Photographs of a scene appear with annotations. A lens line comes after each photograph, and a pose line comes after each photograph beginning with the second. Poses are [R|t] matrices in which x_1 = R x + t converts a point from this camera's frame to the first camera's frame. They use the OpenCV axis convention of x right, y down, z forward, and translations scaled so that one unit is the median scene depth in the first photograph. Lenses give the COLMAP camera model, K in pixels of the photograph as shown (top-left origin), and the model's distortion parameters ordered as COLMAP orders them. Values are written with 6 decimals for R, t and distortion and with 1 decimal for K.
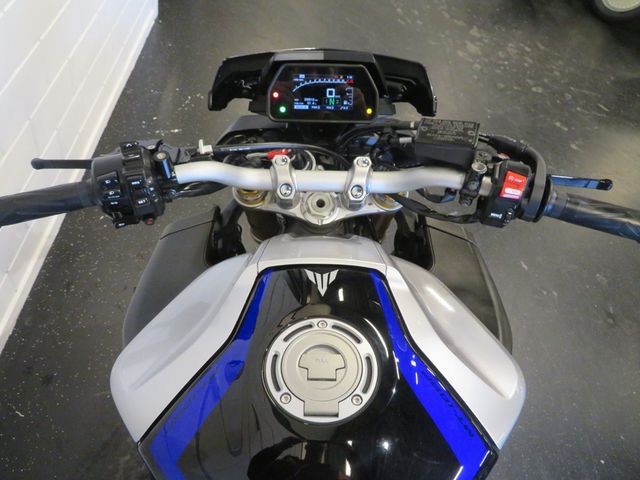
lens RADIAL K [[460.0, 0, 320.8], [0, 460.0, 247.1], [0, 0, 1]] dist [0.013348, 0.000215]
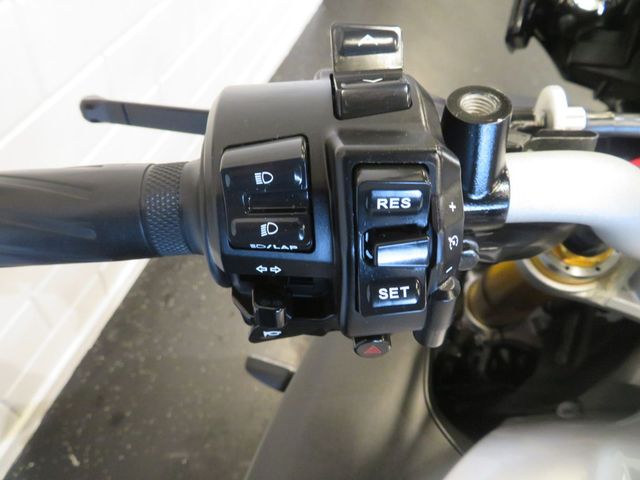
lens RADIAL K [[460.0, 0, 320.8], [0, 460.0, 247.1], [0, 0, 1]] dist [0.013348, 0.000215]
pose [[0.958805, 0.177925, -0.221441, -0.276718], [-0.185607, 0.982521, -0.014207, -0.080939], [0.215042, 0.054722, 0.975070, 0.576676]]
